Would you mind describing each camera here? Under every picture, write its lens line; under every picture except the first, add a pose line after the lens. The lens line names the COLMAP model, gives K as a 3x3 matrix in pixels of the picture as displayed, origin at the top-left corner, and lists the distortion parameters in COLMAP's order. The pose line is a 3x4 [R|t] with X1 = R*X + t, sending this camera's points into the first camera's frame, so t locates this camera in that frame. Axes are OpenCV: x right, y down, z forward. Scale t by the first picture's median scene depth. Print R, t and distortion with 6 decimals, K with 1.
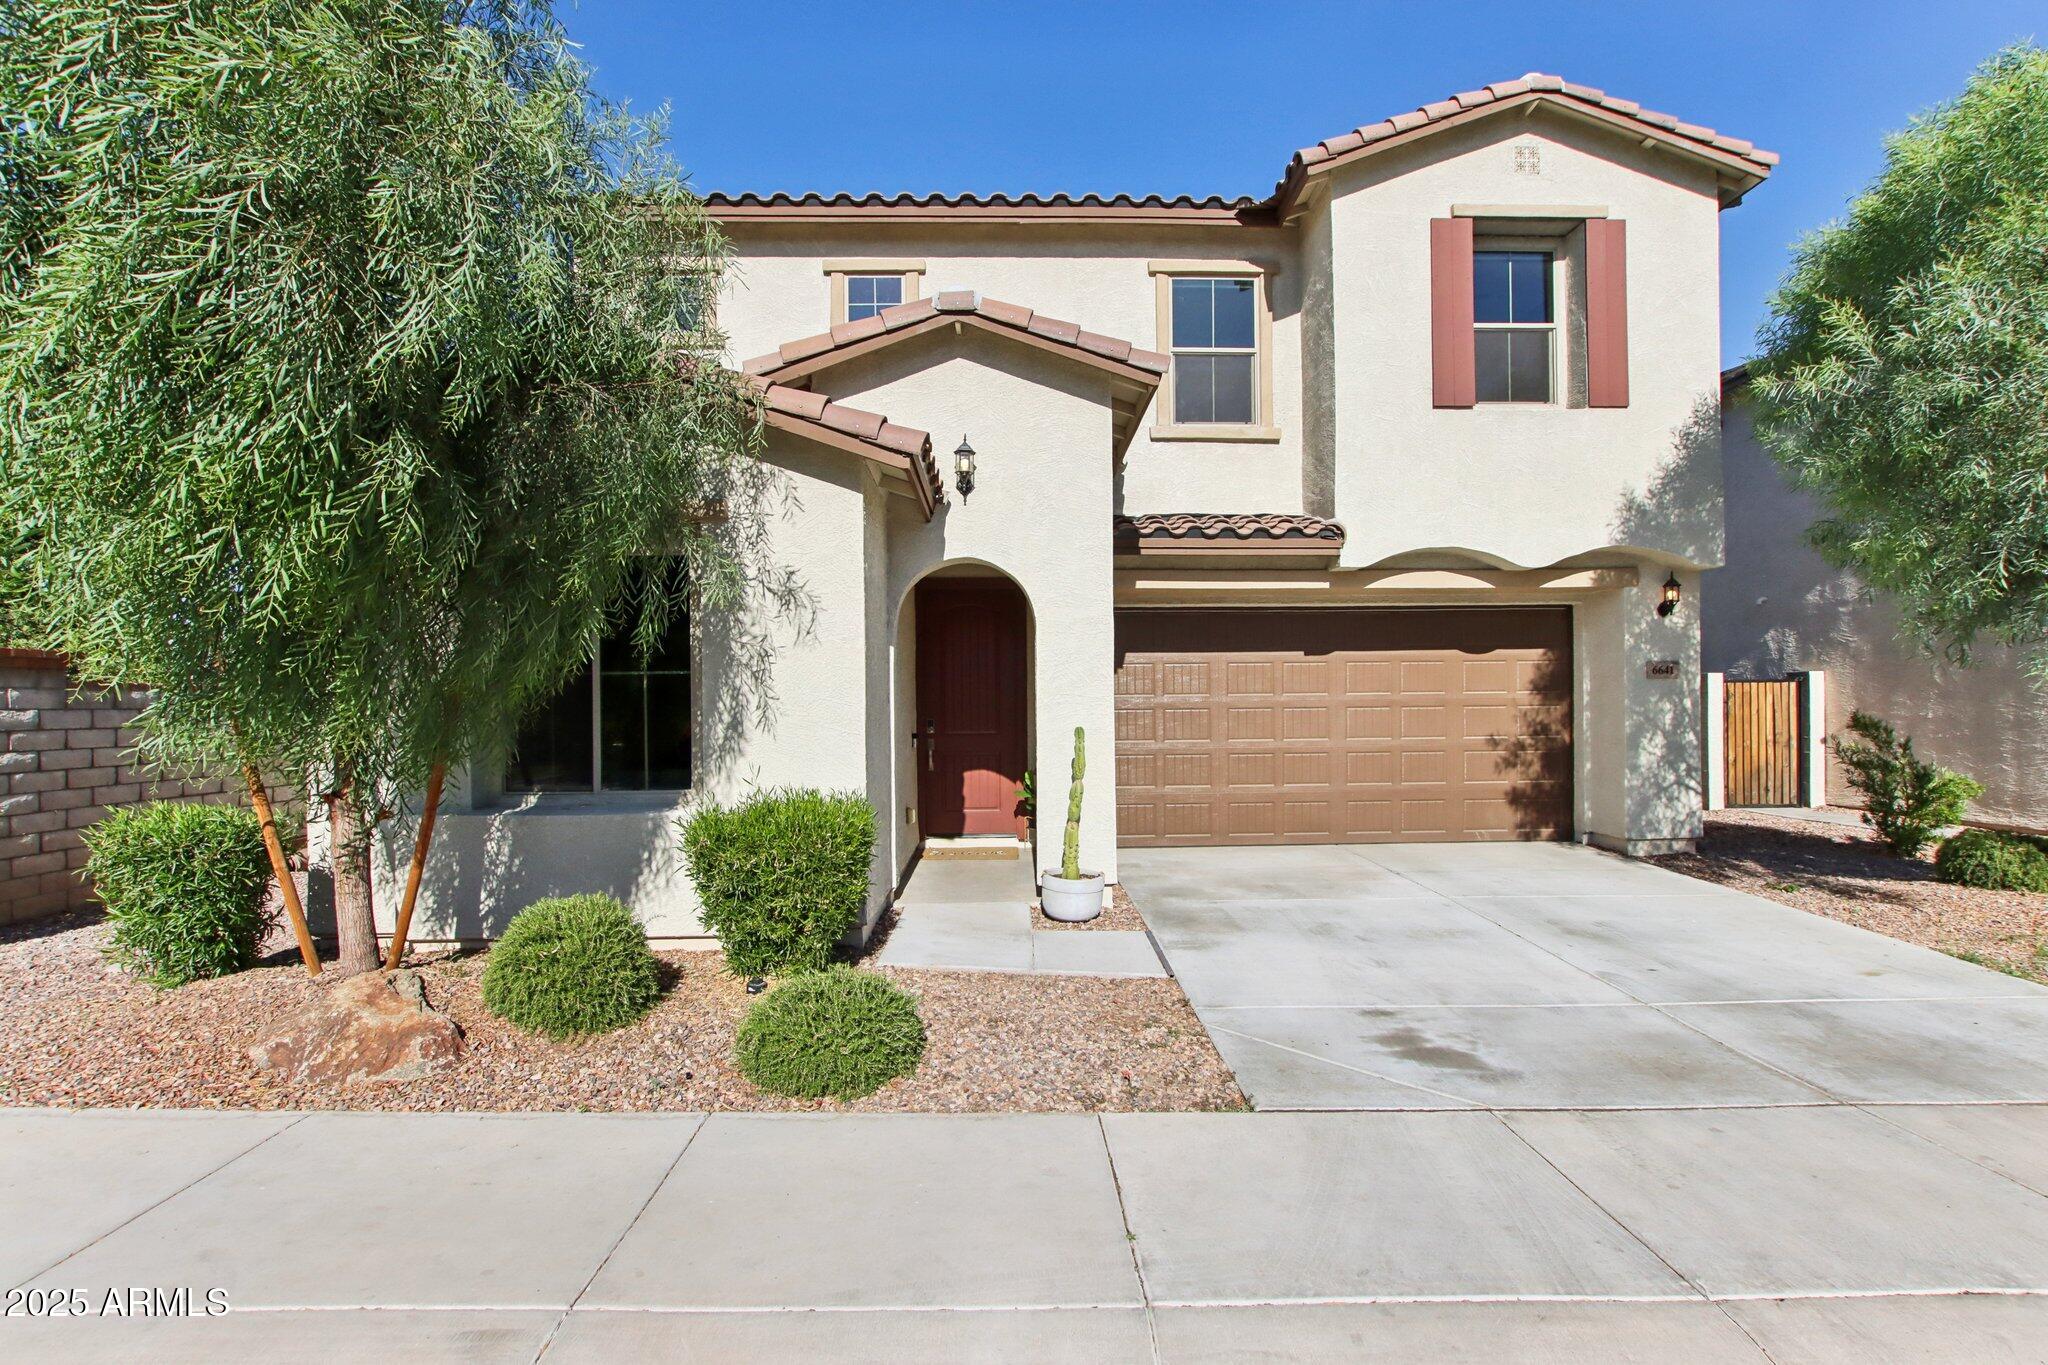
lens RADIAL K [[956.2, 0, 1029.1], [0, 956.2, 693.6], [0, 0, 1]] dist [-0.019082, 0.006509]
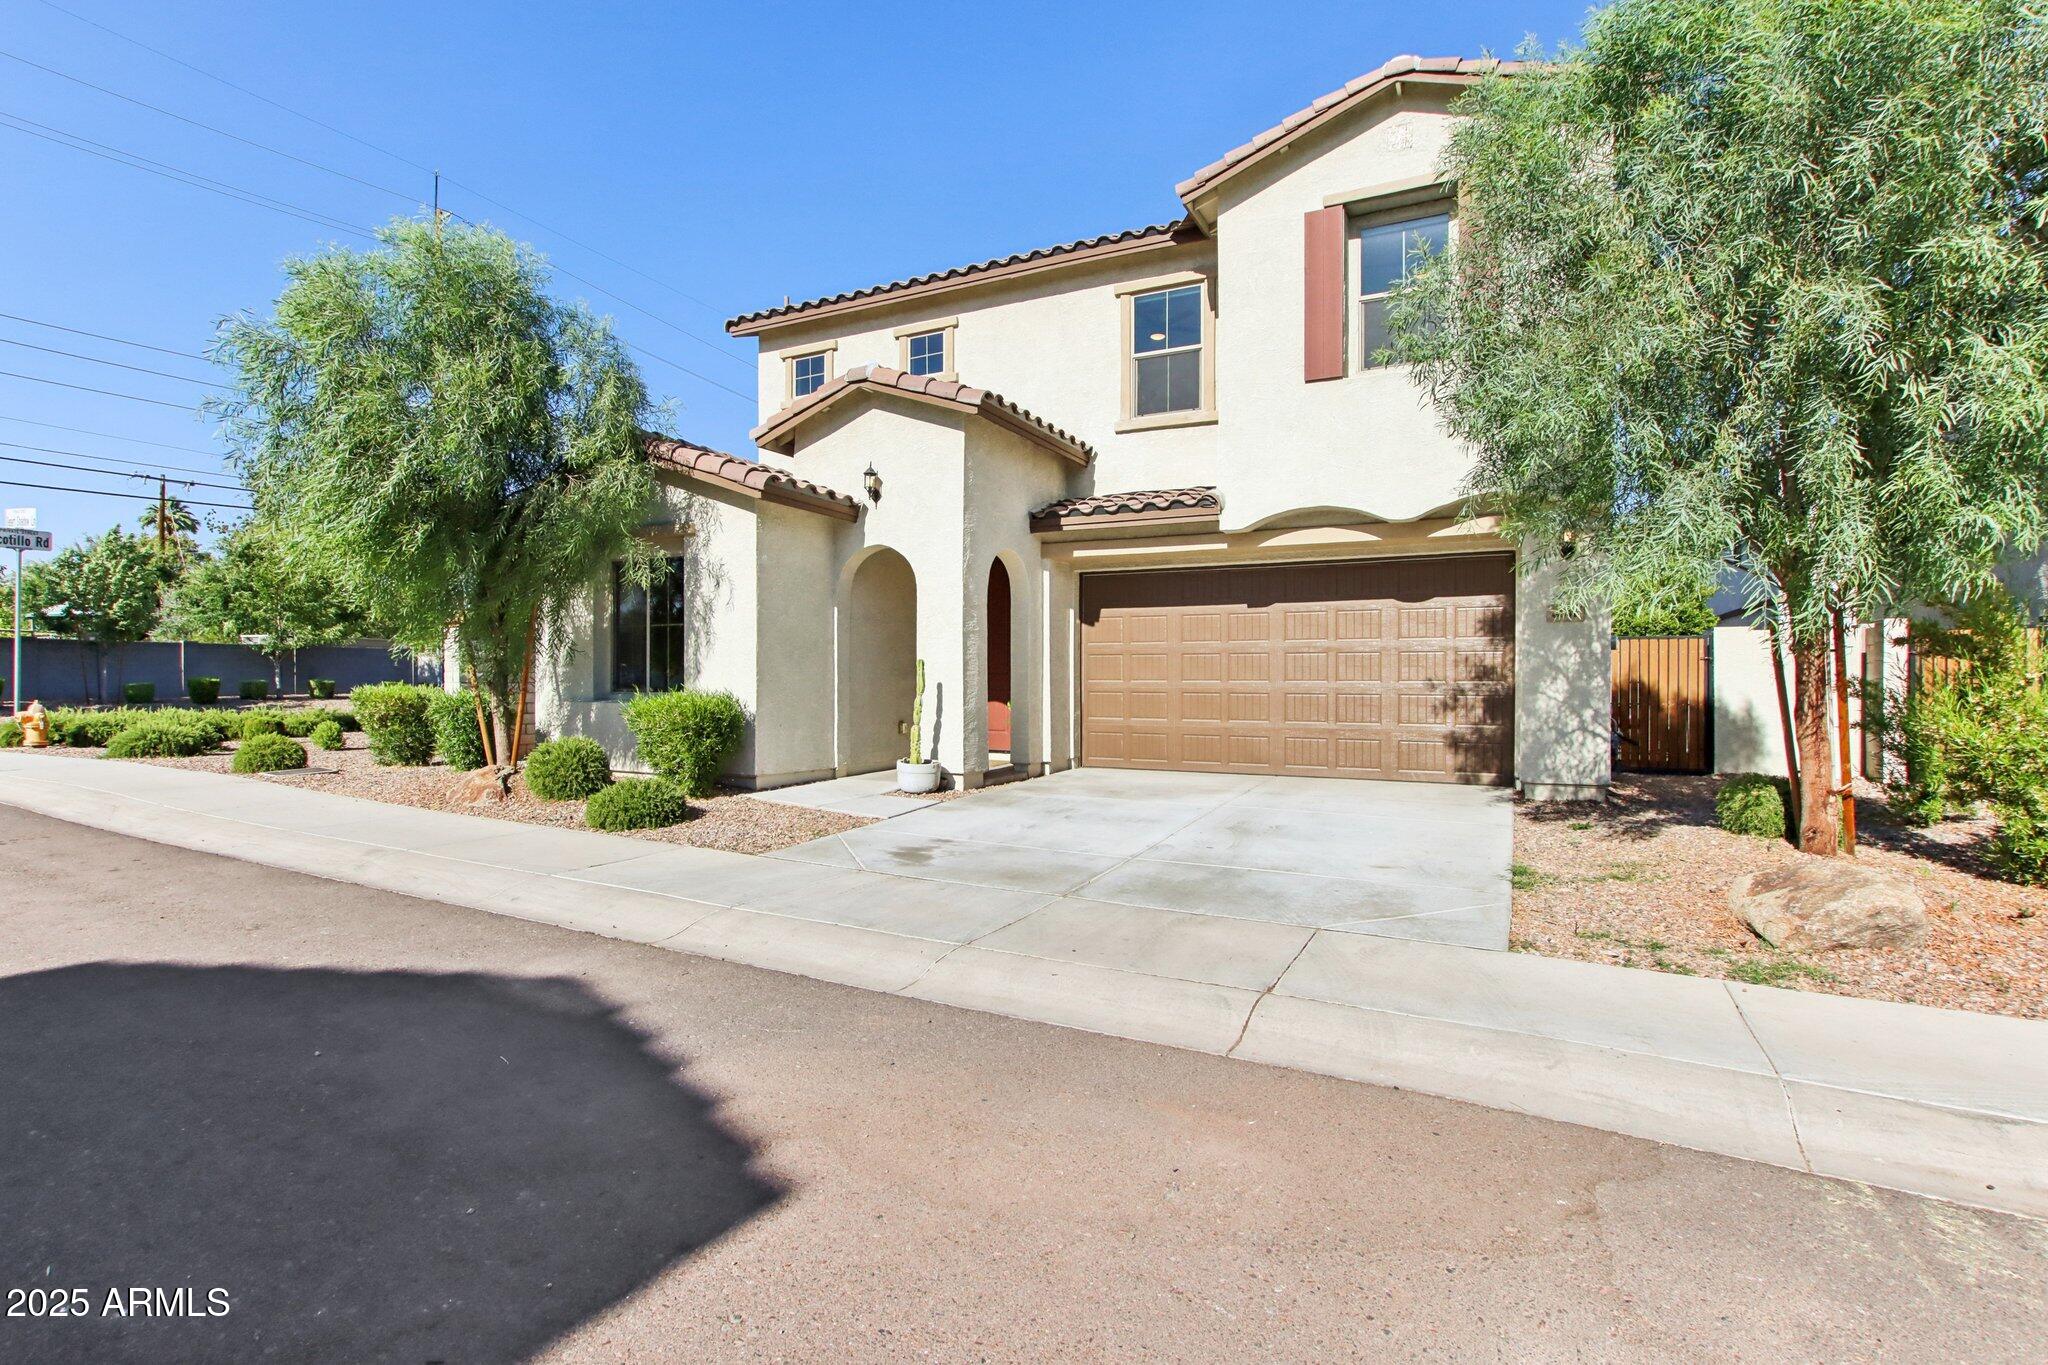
lens RADIAL K [[956.2, 0, 1003.4], [0, 956.2, 665.5], [0, 0, 1]] dist [-0.019082, 0.006509]
pose [[0.874027, 0.008120, -0.485810, 0.637067], [-0.005218, 0.999960, 0.007325, 0.024696], [0.485850, -0.003867, 0.874034, -0.146771]]
